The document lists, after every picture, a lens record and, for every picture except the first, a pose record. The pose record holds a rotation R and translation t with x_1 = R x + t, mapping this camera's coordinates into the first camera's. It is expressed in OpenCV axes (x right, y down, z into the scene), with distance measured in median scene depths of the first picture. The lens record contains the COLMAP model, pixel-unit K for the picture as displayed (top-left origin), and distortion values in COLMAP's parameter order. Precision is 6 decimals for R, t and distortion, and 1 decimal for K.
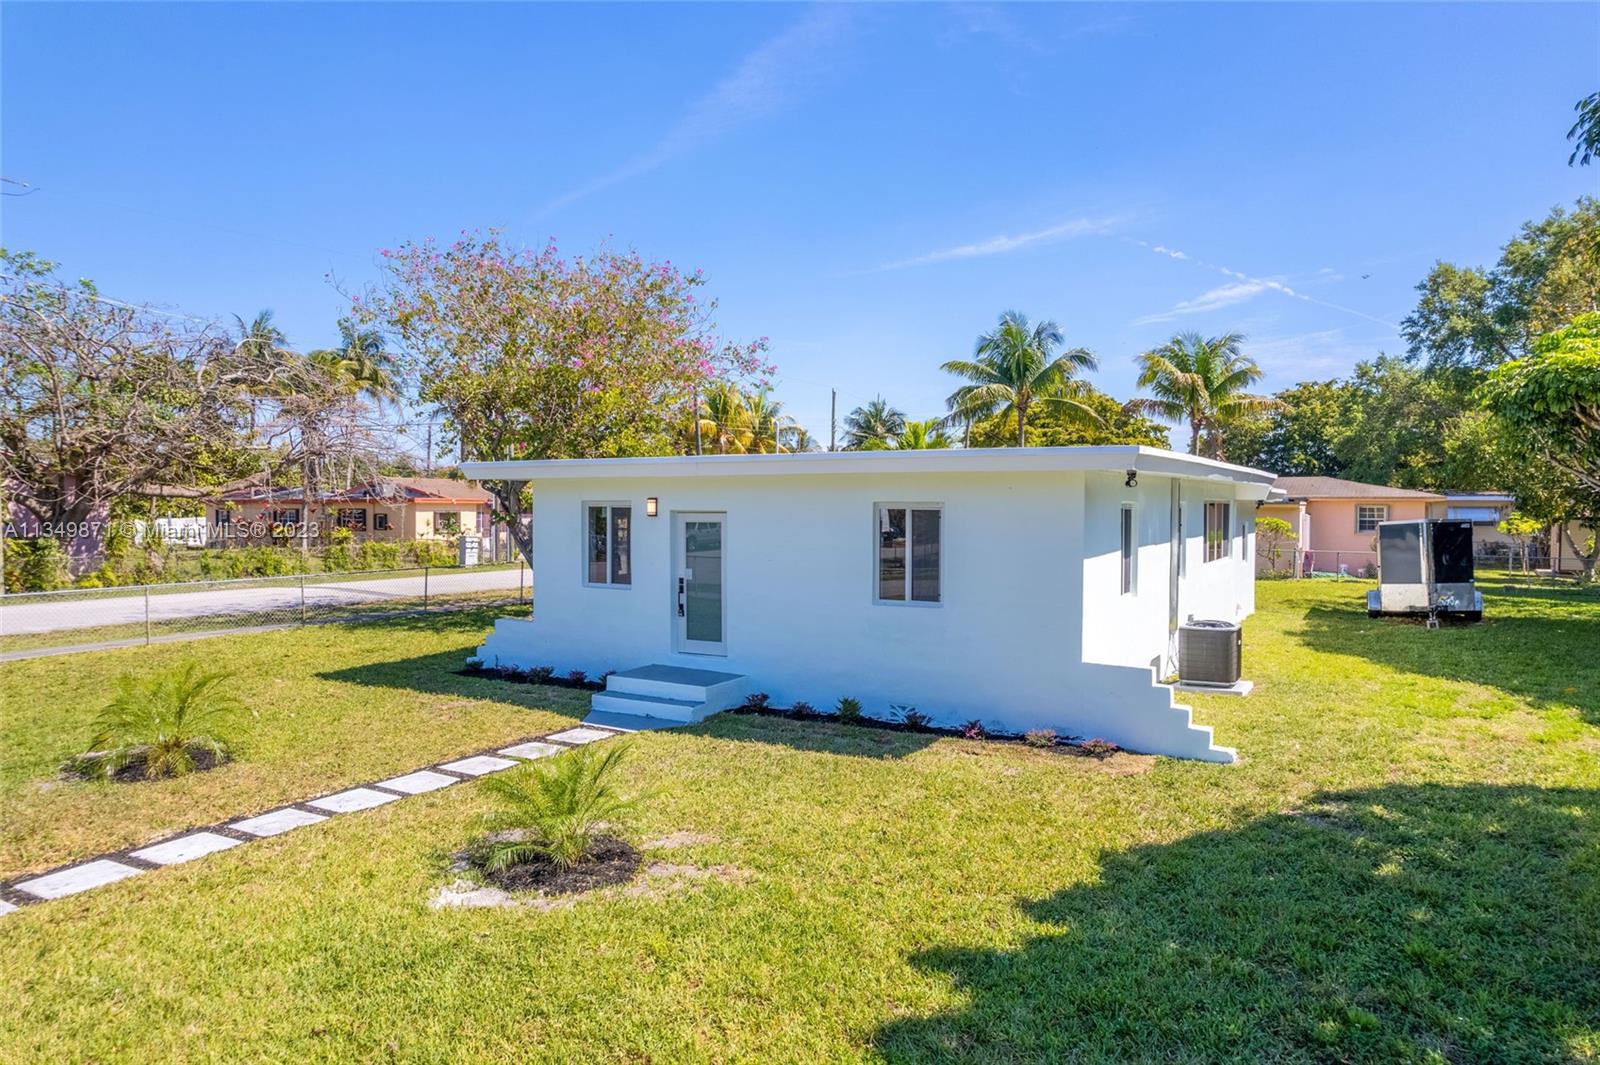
lens RADIAL K [[1030.1, 0, 817.5], [0, 1030.1, 534.4], [0, 0, 1]] dist [-0.081717, 0.076497]
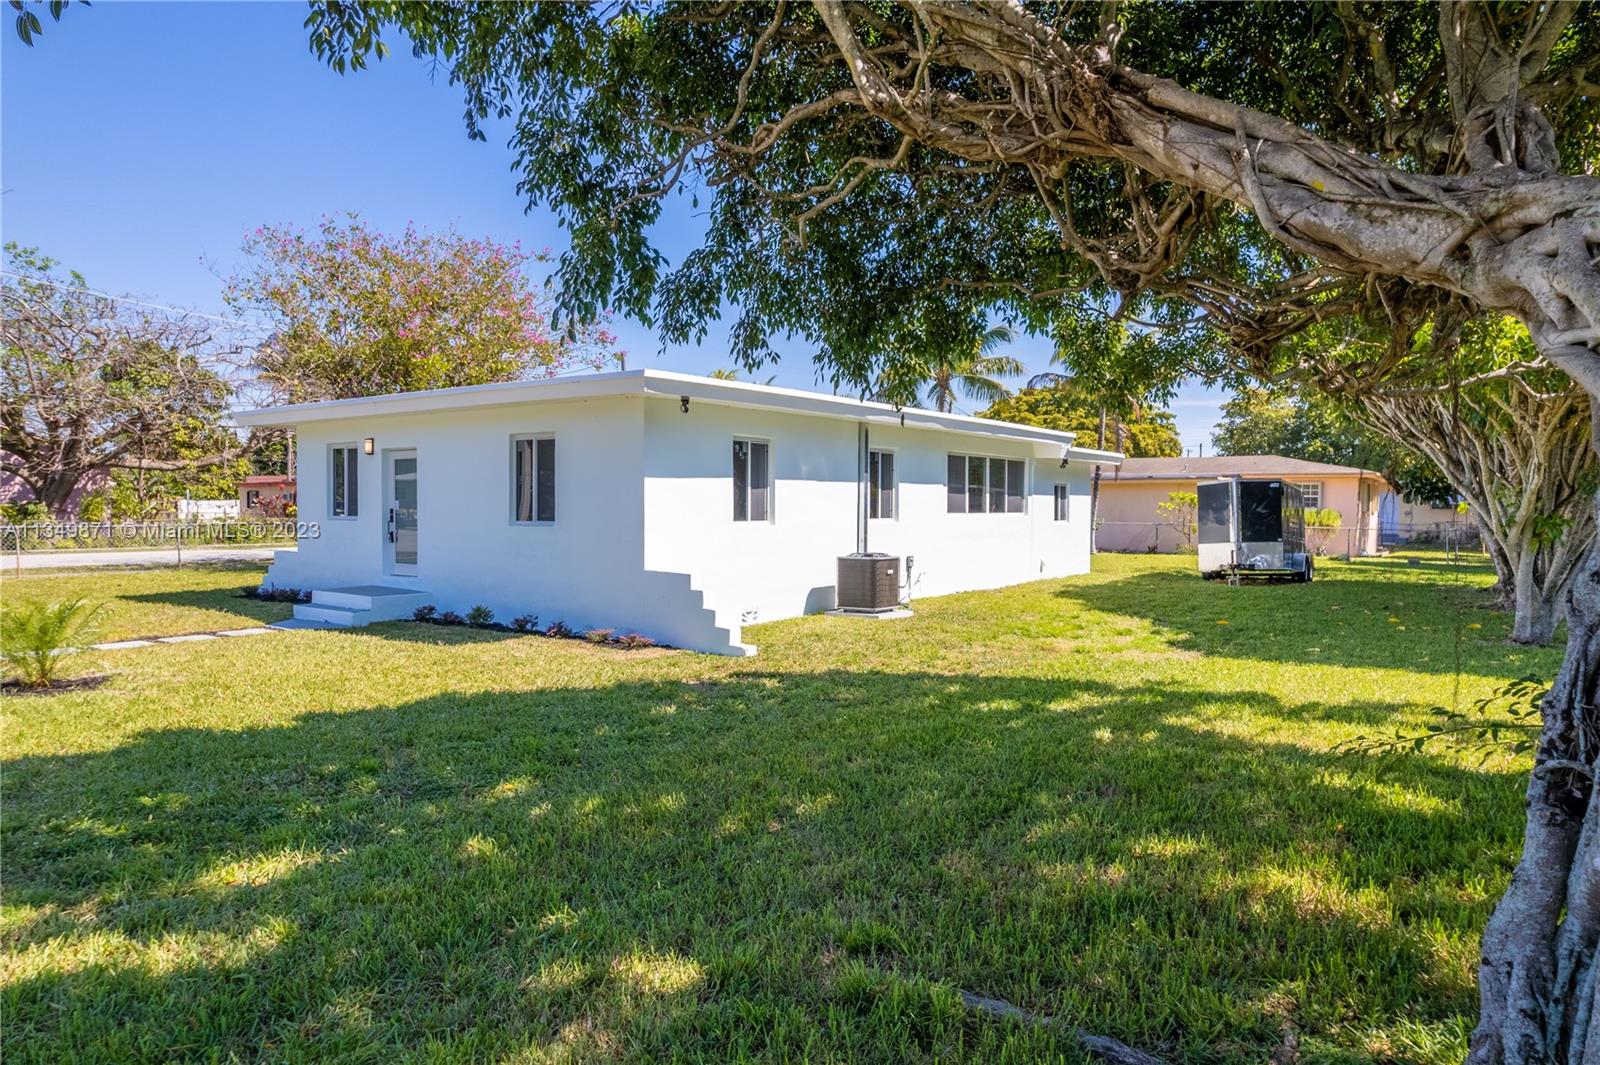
lens RADIAL K [[1030.1, 0, 817.5], [0, 1030.1, 534.4], [0, 0, 1]] dist [-0.081717, 0.076497]
pose [[0.995759, 0.006848, -0.091749, 0.440414], [-0.006890, 0.999976, -0.000147, 0.068013], [0.091745, 0.000778, 0.995782, -0.076357]]
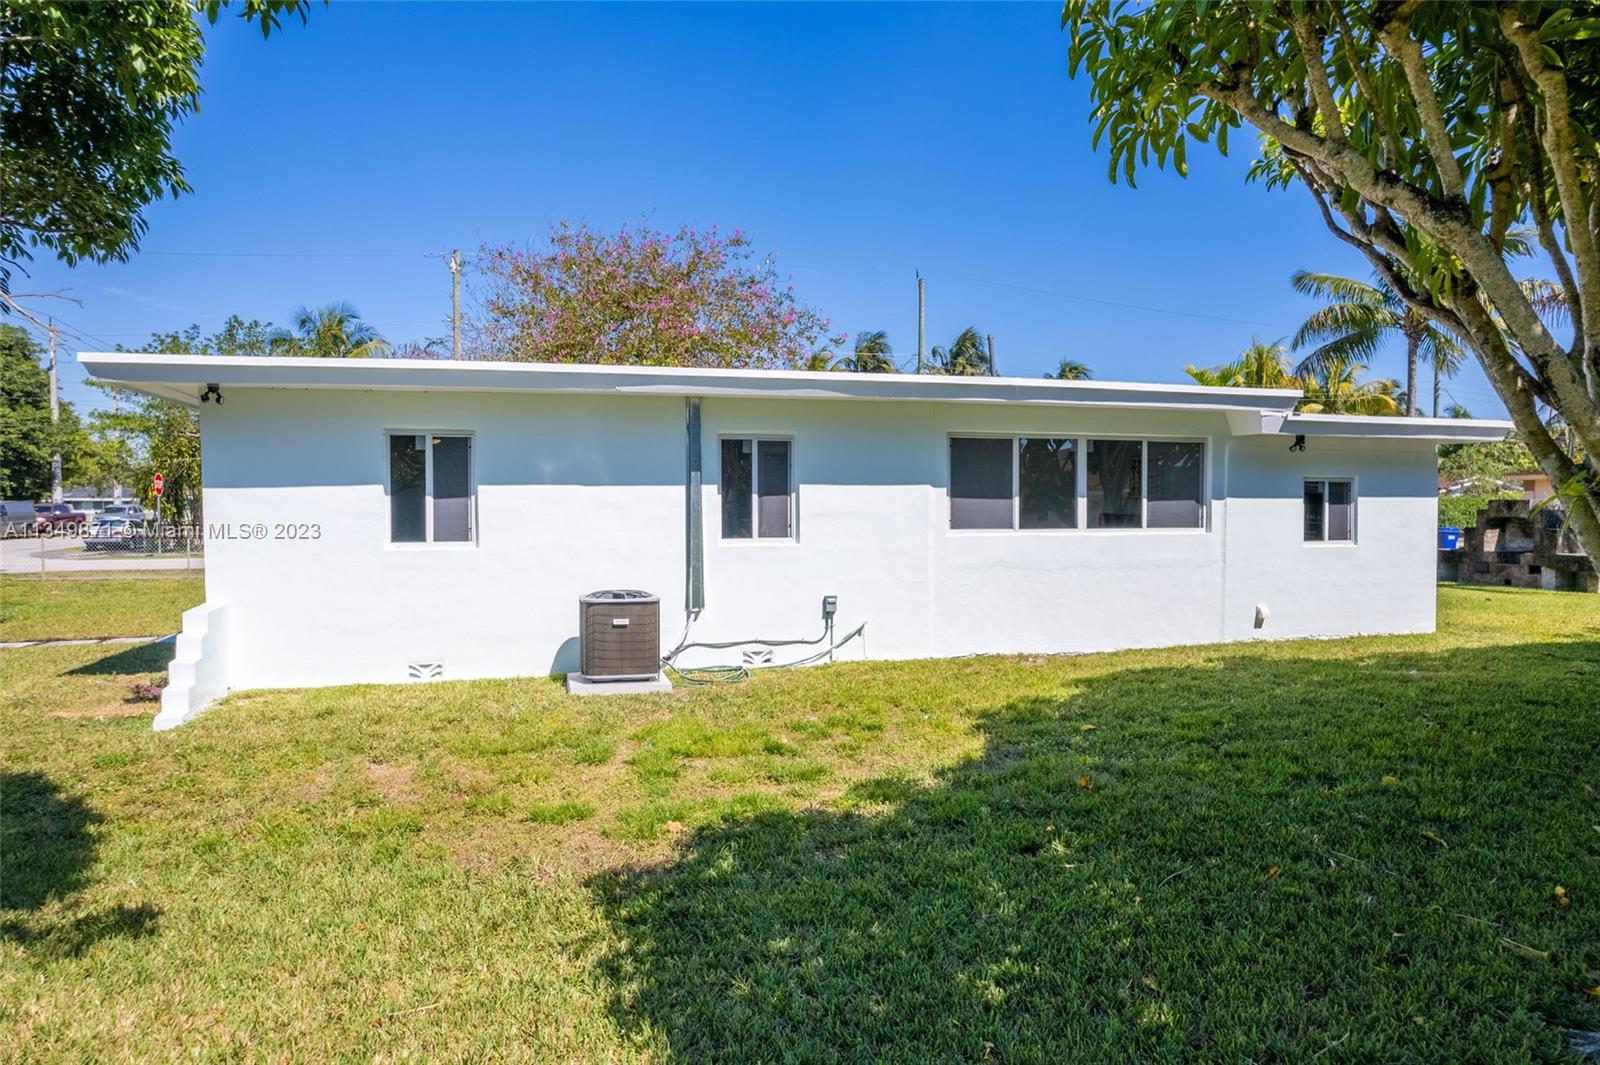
lens RADIAL K [[1030.1, 0, 817.5], [0, 1030.1, 534.4], [0, 0, 1]] dist [-0.081717, 0.076497]
pose [[0.705255, 0.018670, -0.708707, 0.998822], [-0.018420, 0.999798, 0.008008, 0.038405], [0.708714, 0.007407, 0.705457, 0.593963]]
